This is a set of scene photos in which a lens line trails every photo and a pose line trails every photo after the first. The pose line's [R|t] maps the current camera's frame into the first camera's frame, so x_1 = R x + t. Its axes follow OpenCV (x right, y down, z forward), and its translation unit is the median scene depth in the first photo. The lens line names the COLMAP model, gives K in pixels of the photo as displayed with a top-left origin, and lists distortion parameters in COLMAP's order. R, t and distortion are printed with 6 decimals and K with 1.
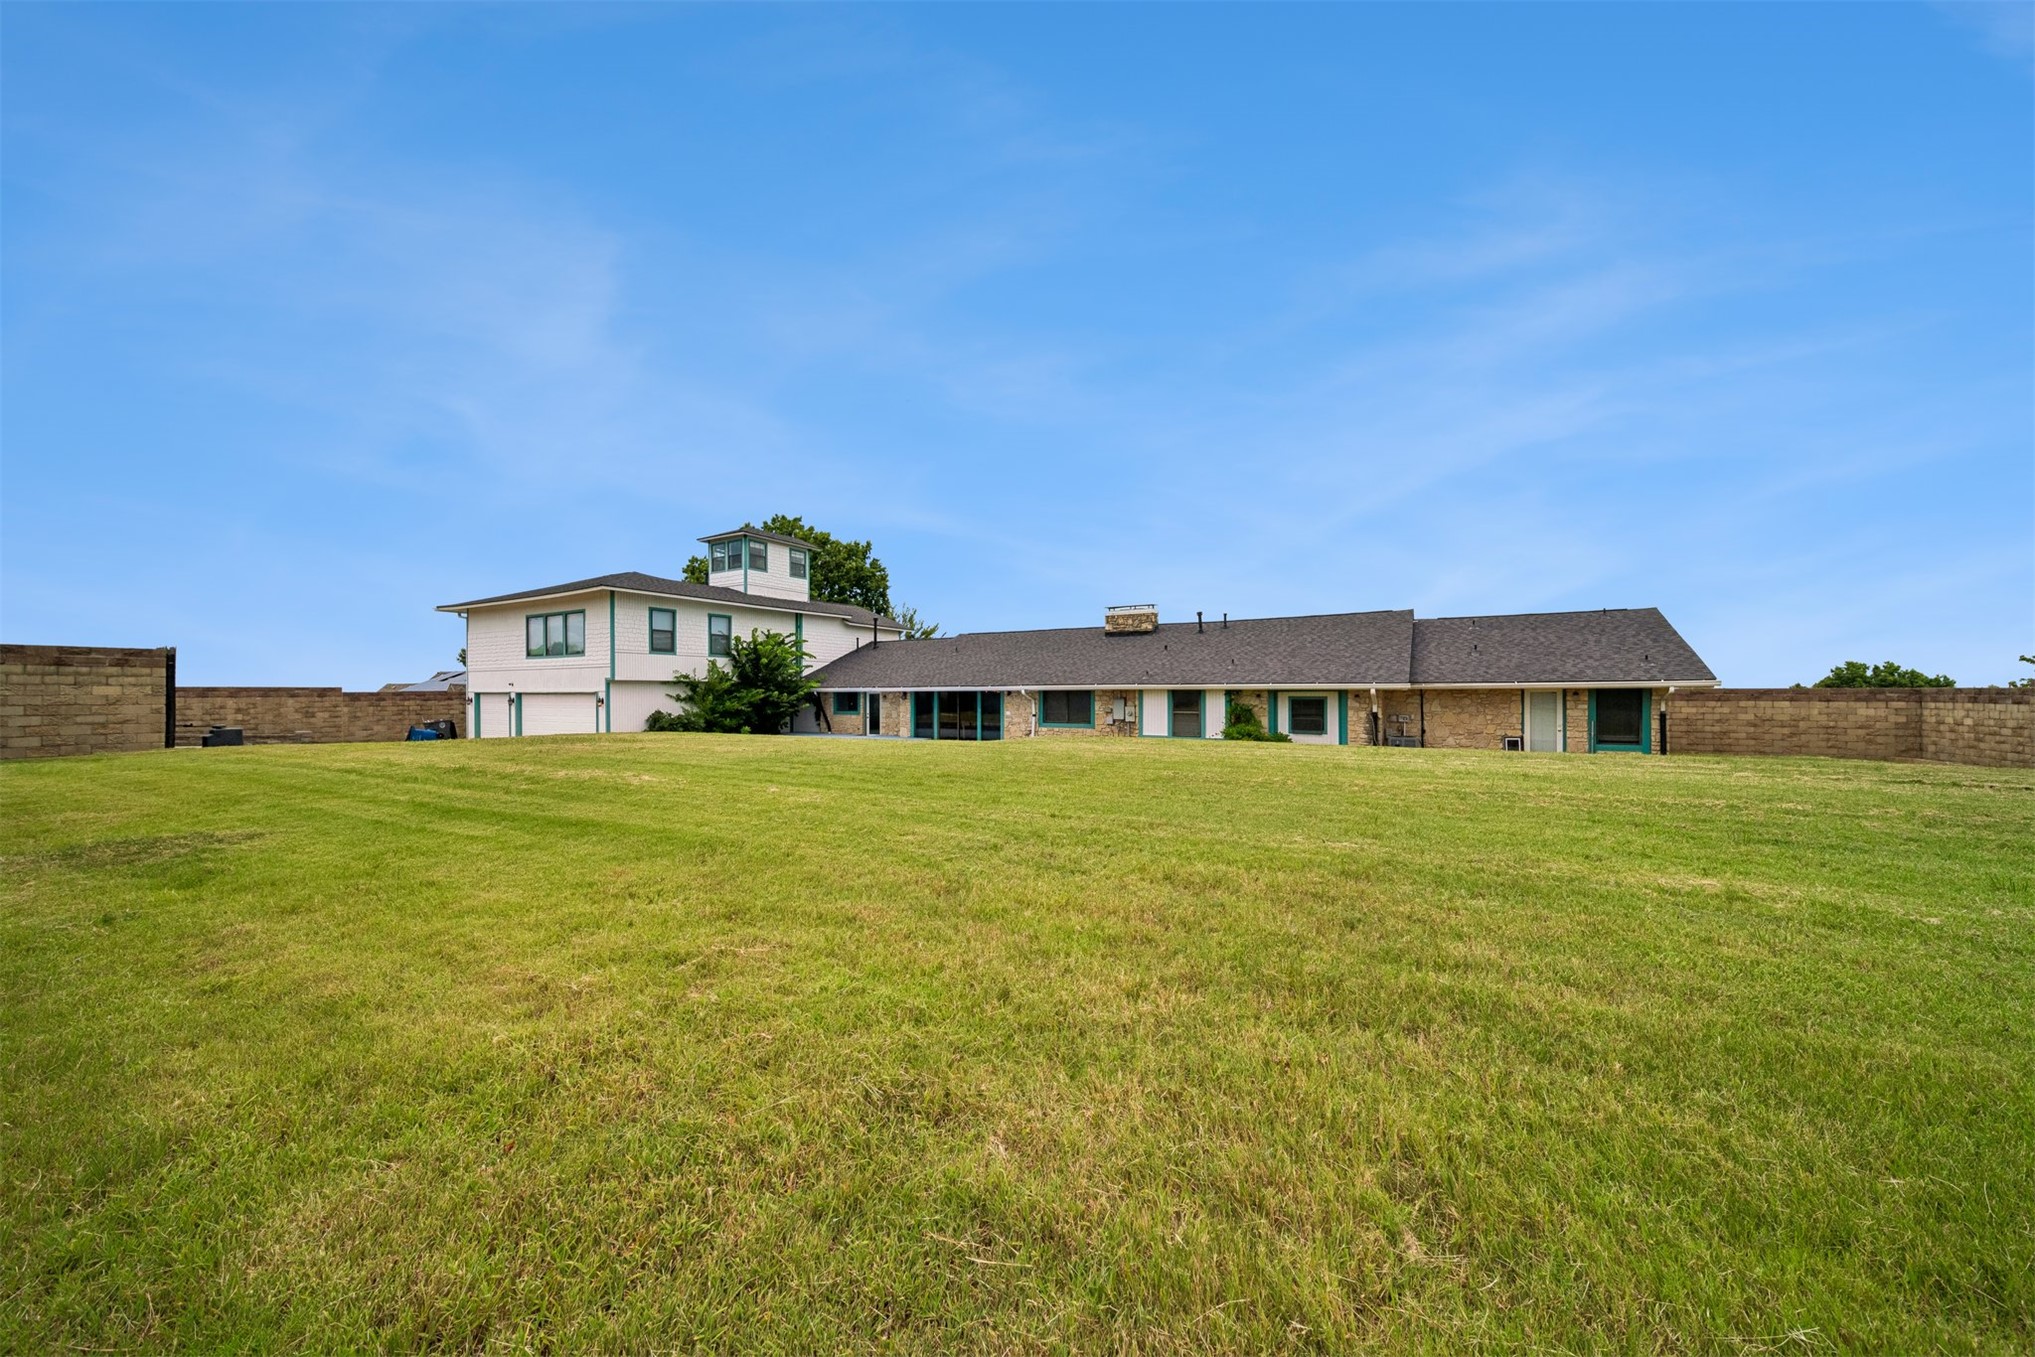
lens RADIAL K [[720.2, 0, 1001.2], [0, 720.2, 693.4], [0, 0, 1]] dist [-0.000576, -0.001161]
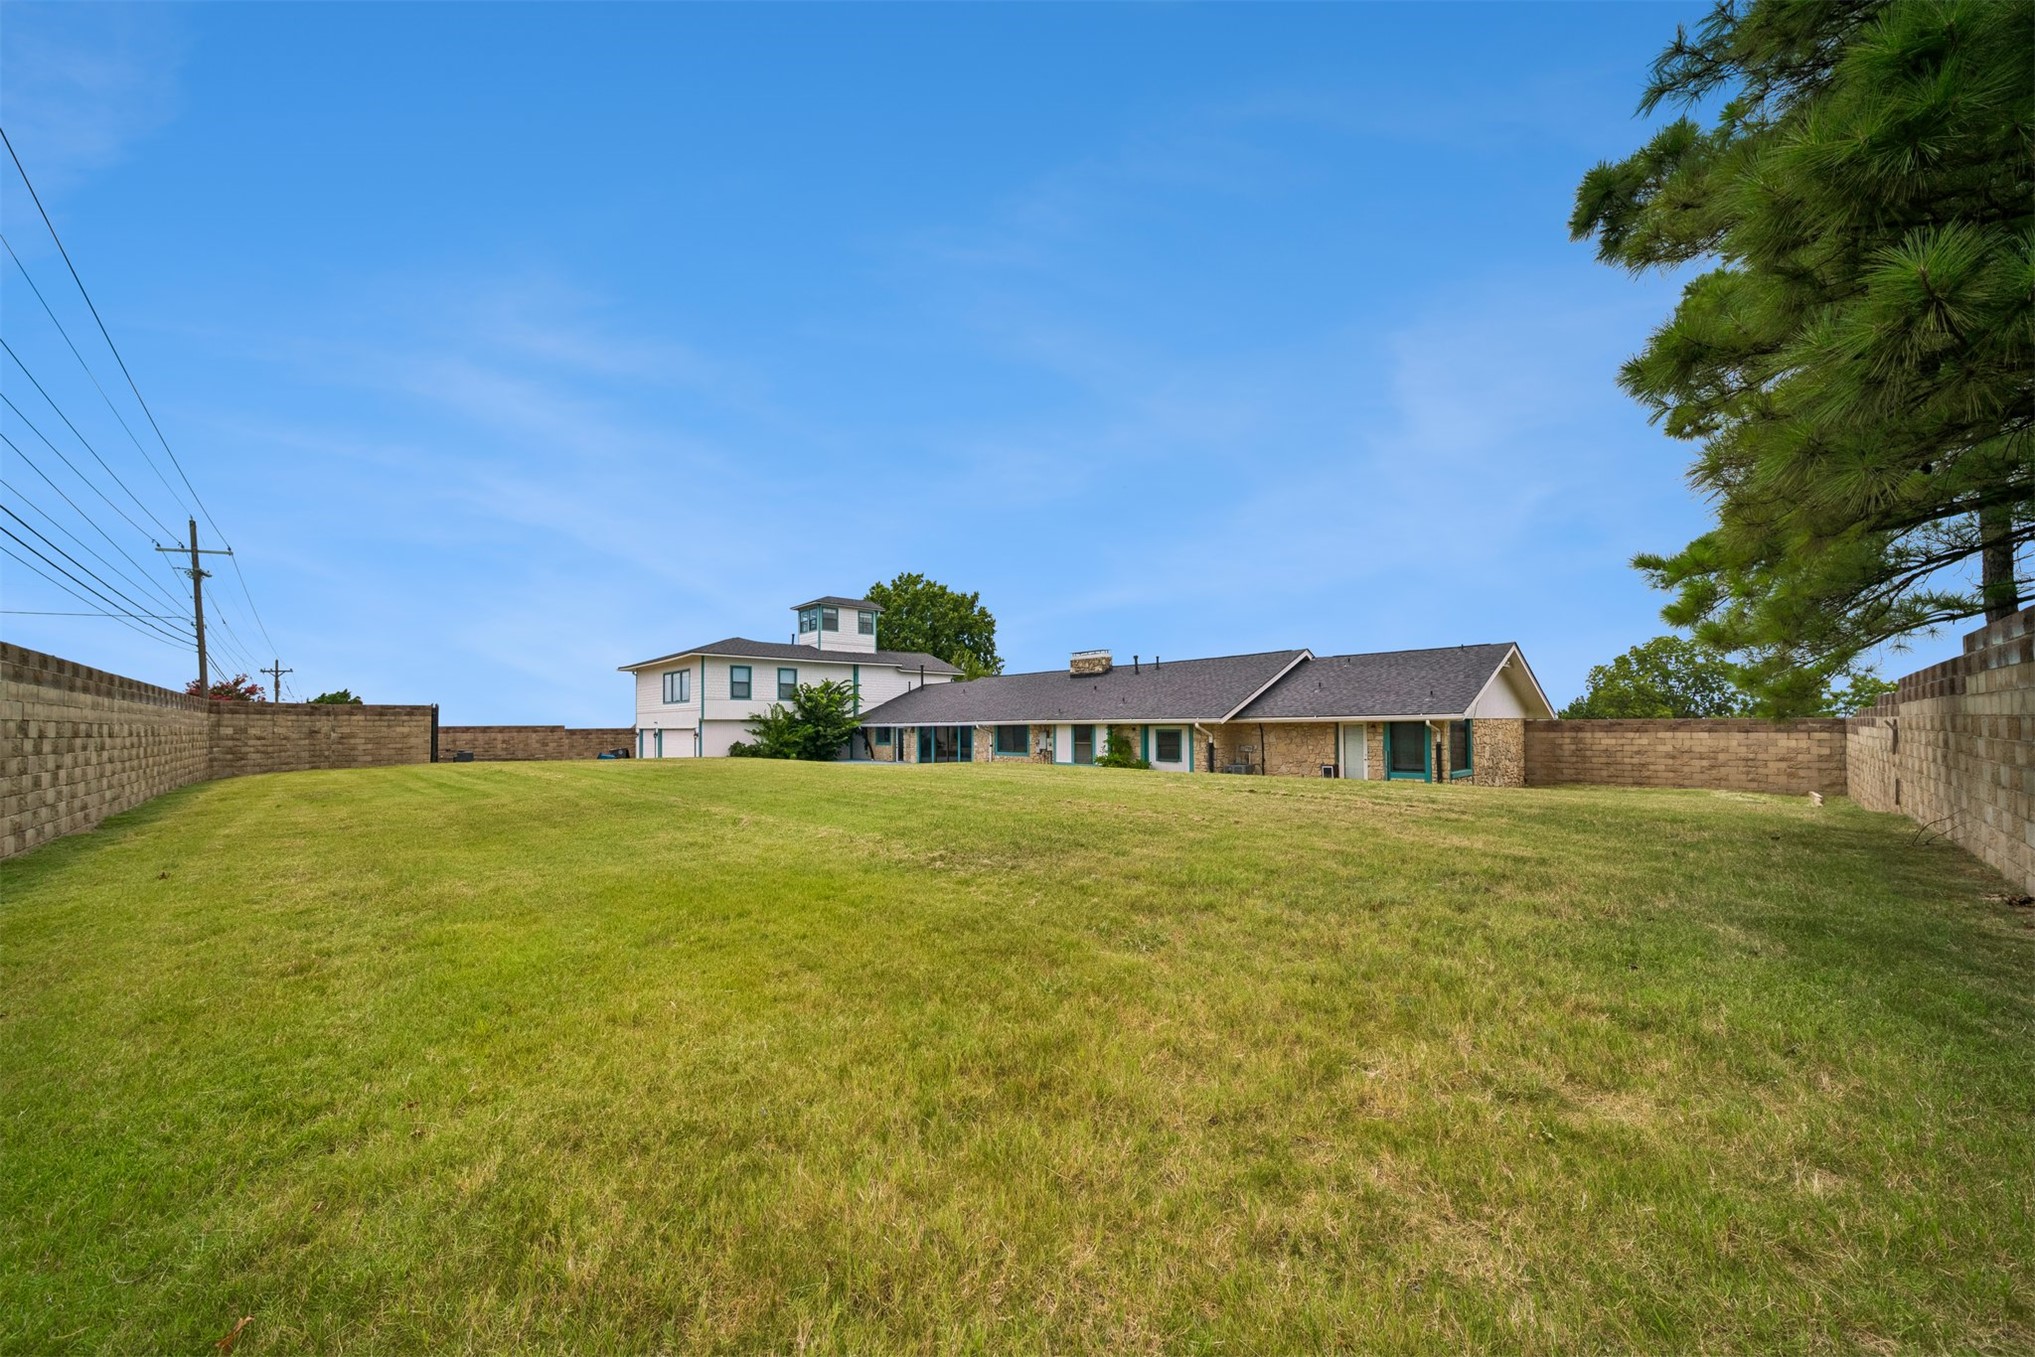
lens RADIAL K [[720.2, 0, 999.0], [0, 720.2, 723.1], [0, 0, 1]] dist [-0.000576, -0.001161]
pose [[0.957330, -0.006793, -0.288916, 0.383193], [0.005768, 0.999974, -0.004399, -0.001997], [0.288938, 0.002545, 0.957344, -0.151726]]
